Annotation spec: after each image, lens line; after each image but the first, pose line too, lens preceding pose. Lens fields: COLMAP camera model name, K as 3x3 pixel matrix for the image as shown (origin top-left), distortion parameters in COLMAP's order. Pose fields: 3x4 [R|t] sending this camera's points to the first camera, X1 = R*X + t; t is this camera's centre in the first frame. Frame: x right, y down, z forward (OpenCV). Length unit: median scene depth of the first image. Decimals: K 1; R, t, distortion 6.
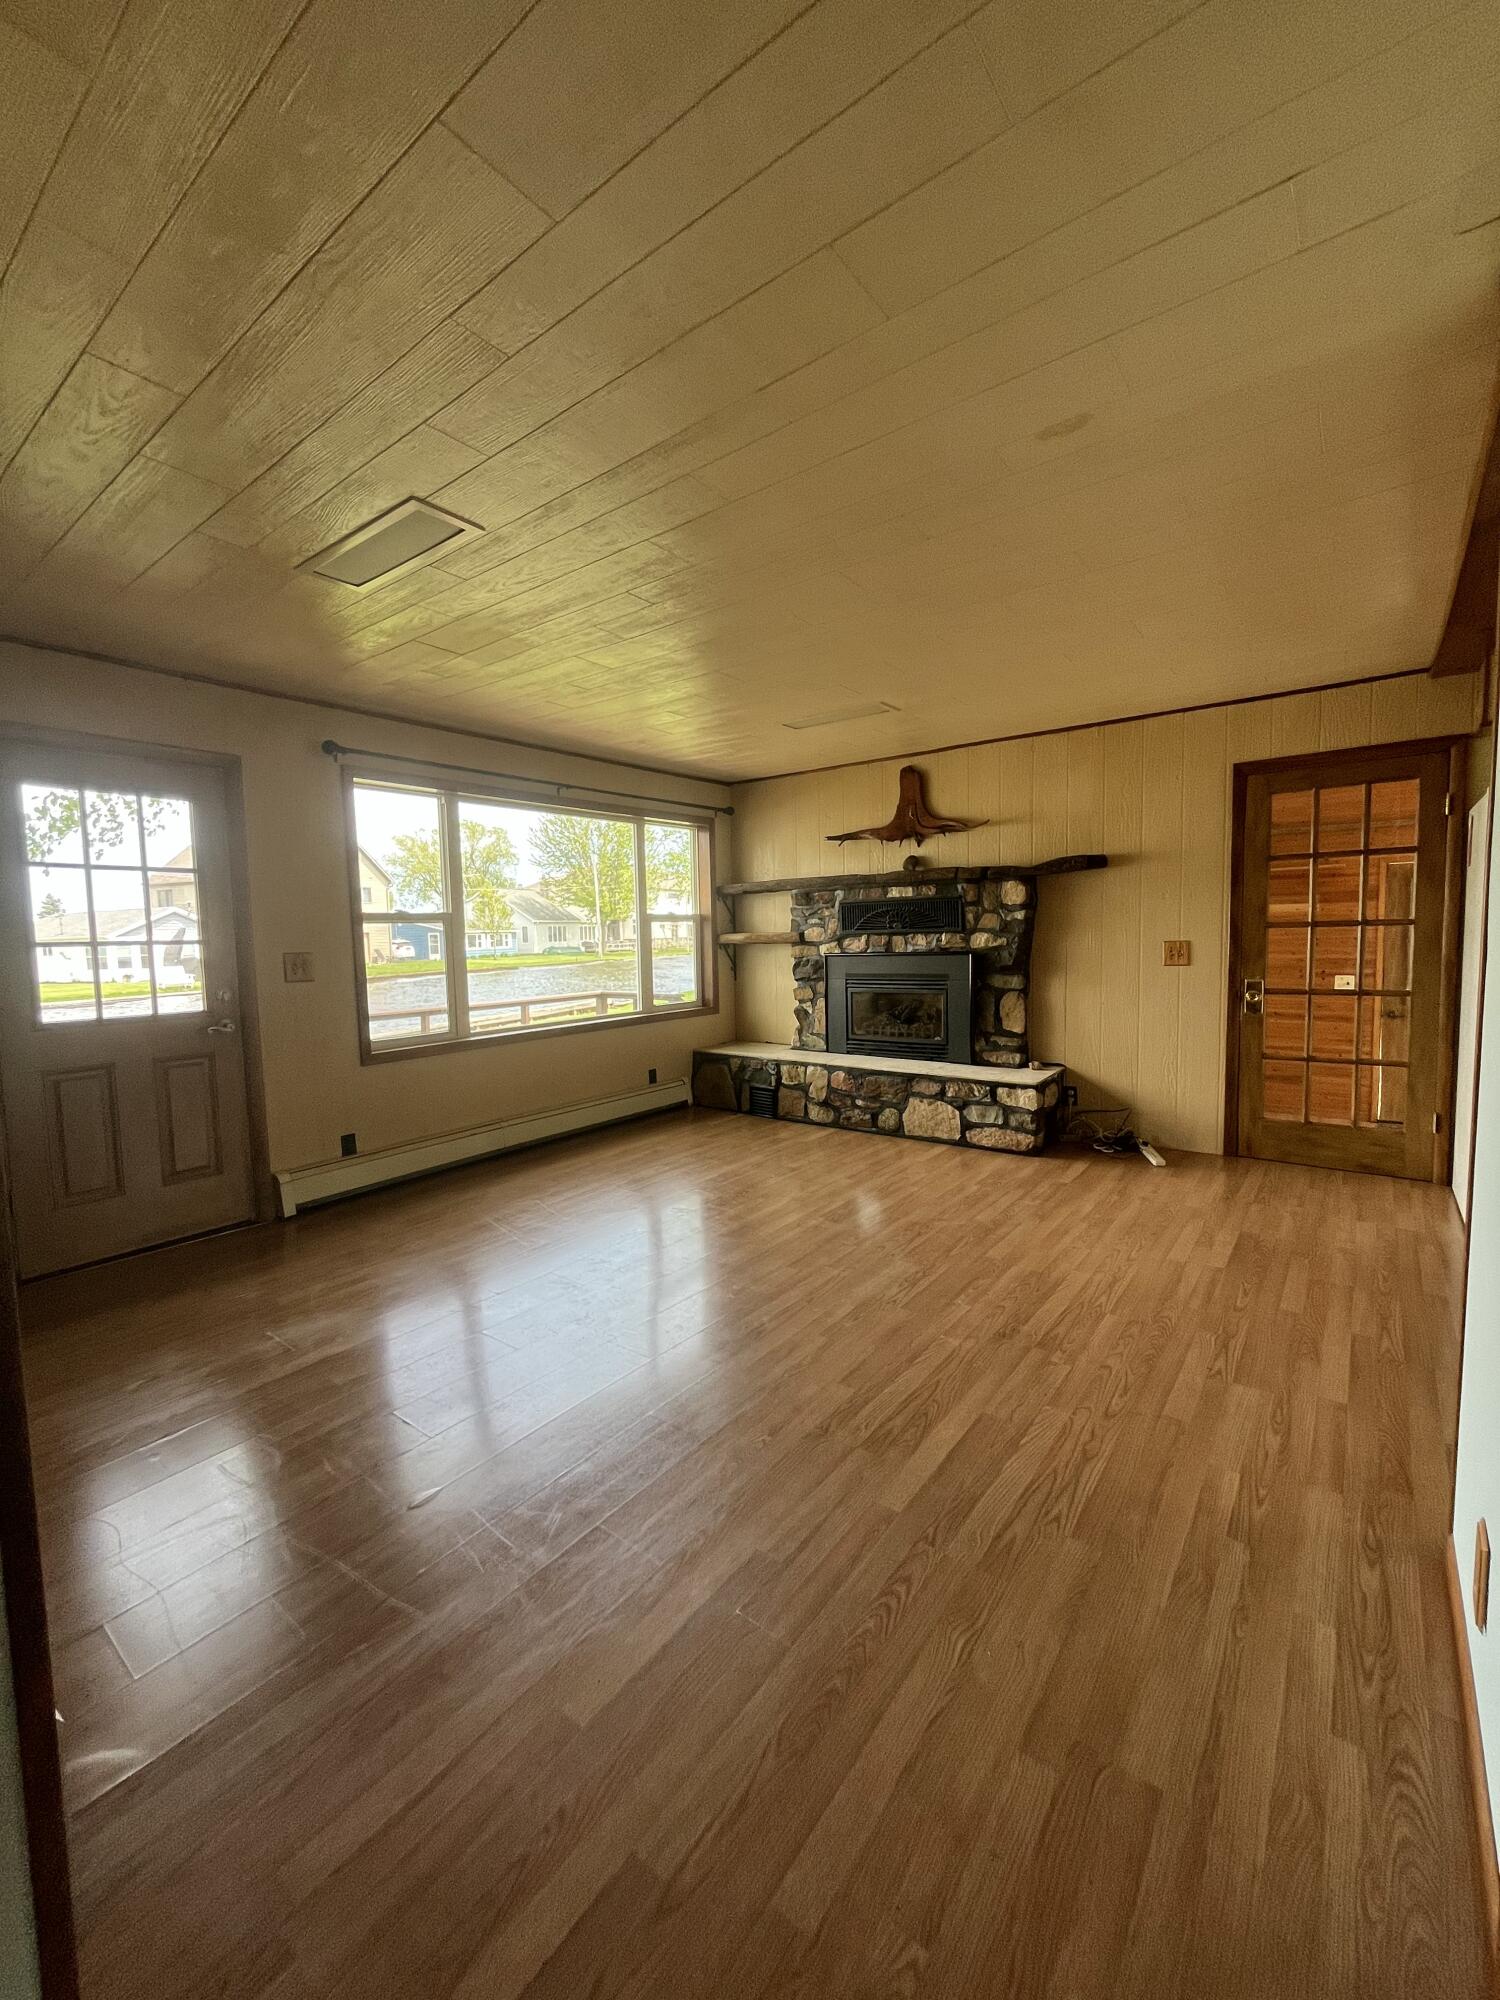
lens RADIAL K [[805.1, 0, 762.2], [0, 805.1, 1013.0], [0, 0, 1]] dist [-0.009100, 0.000232]
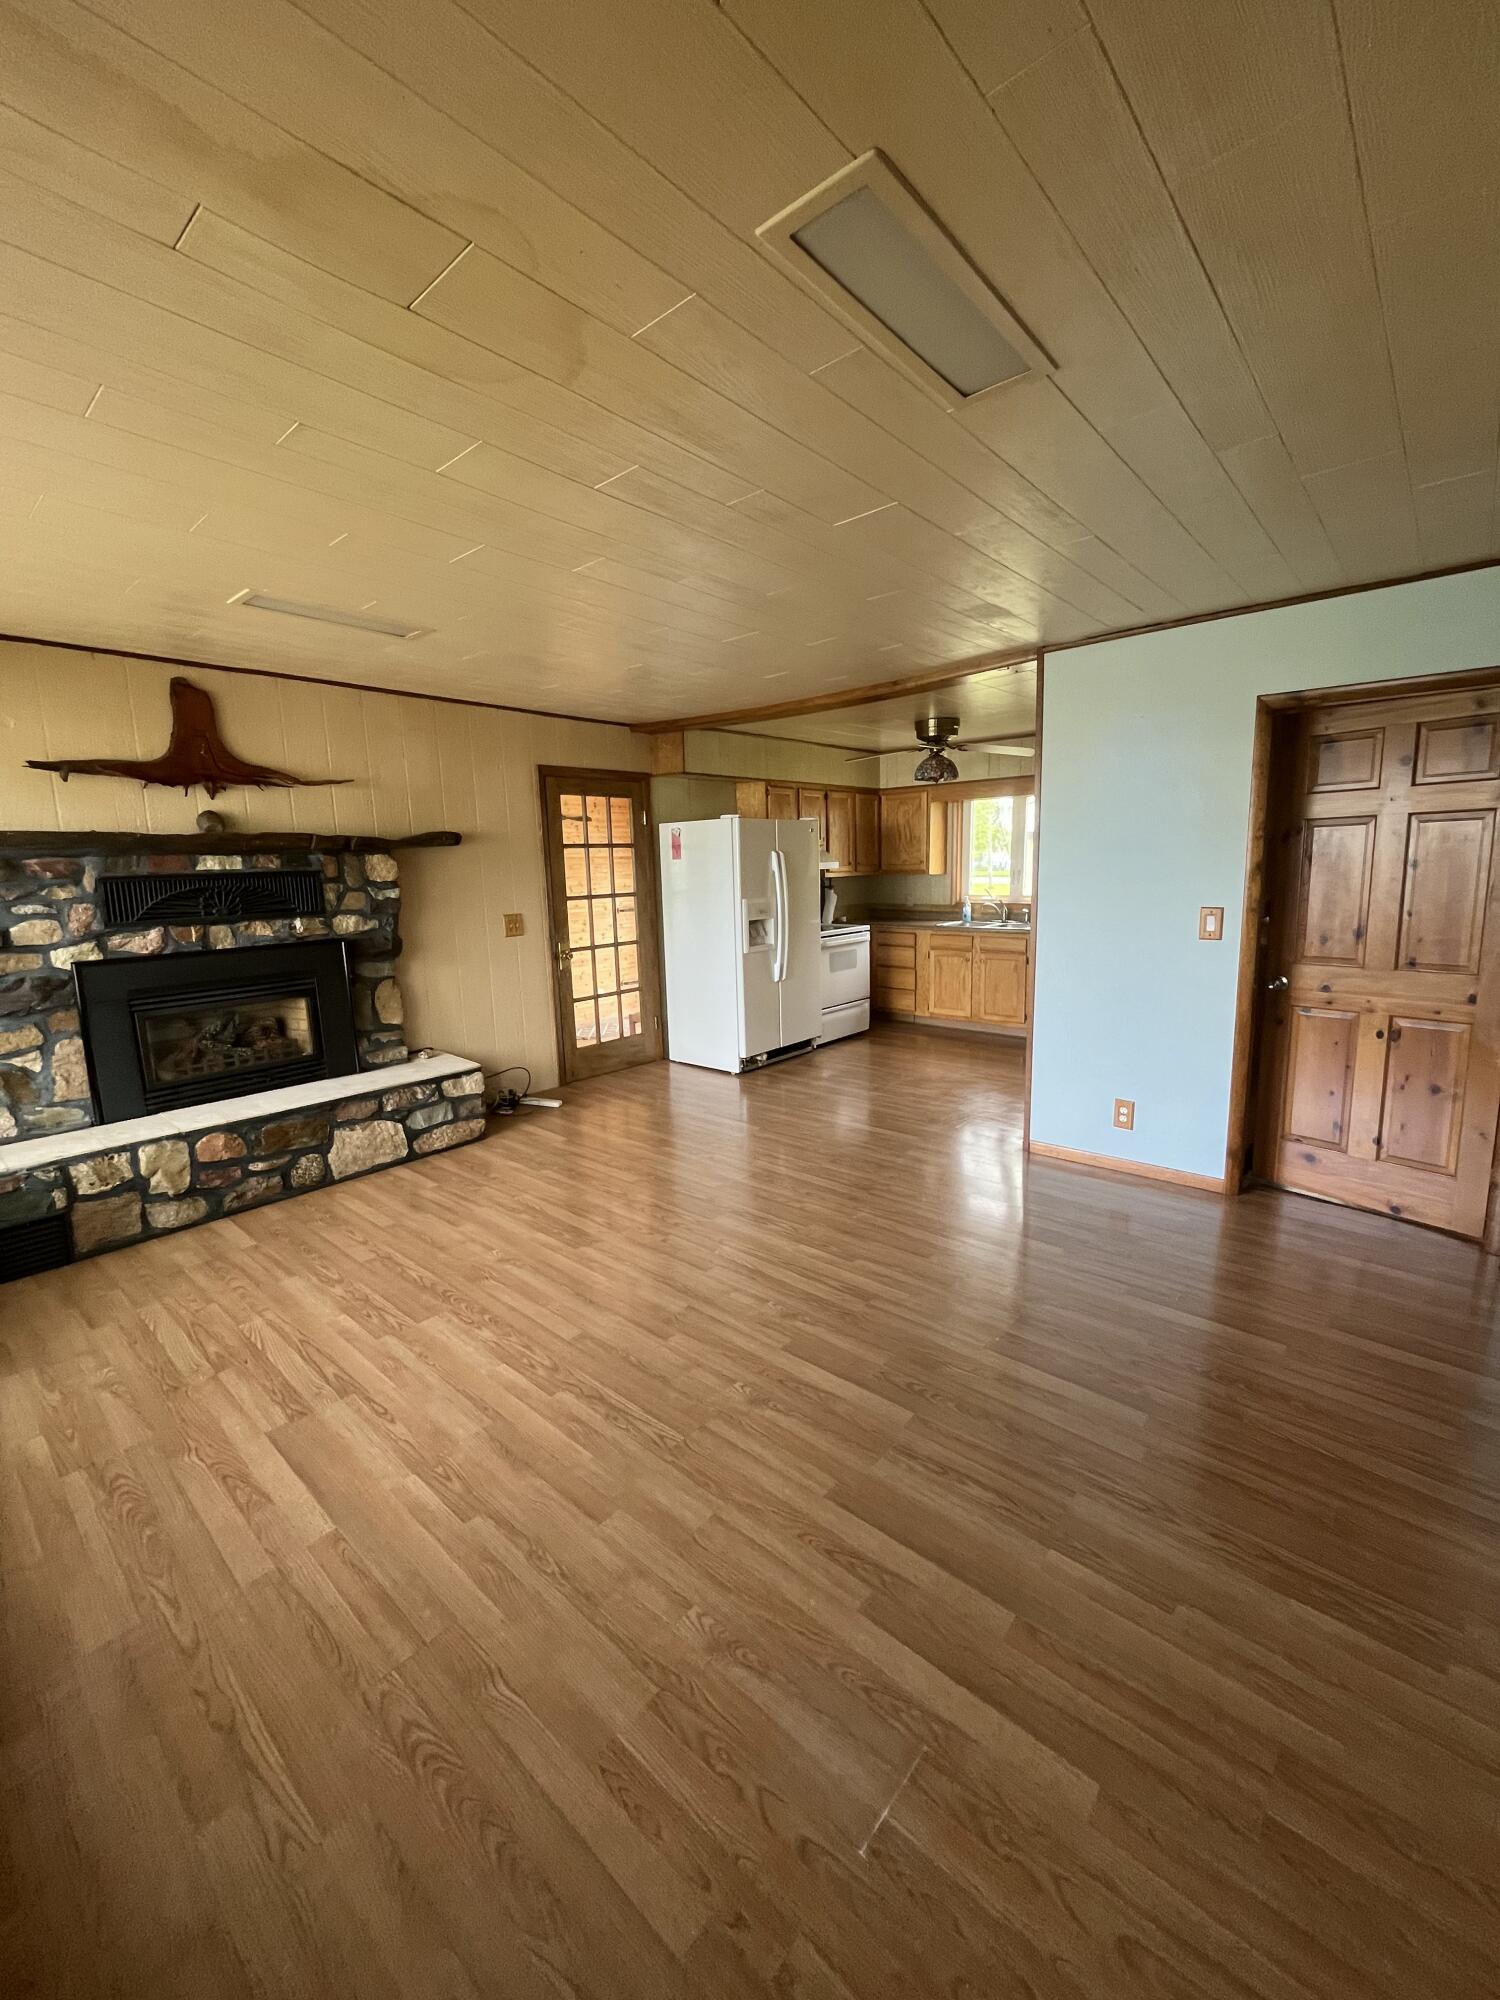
lens RADIAL K [[805.1, 0, 746.9], [0, 805.1, 1003.6], [0, 0, 1]] dist [-0.009100, 0.000232]
pose [[0.073946, -0.149457, 0.985999, -0.515749], [0.122724, 0.982555, 0.139731, -0.072572], [-0.989682, 0.110673, 0.090998, 0.507231]]
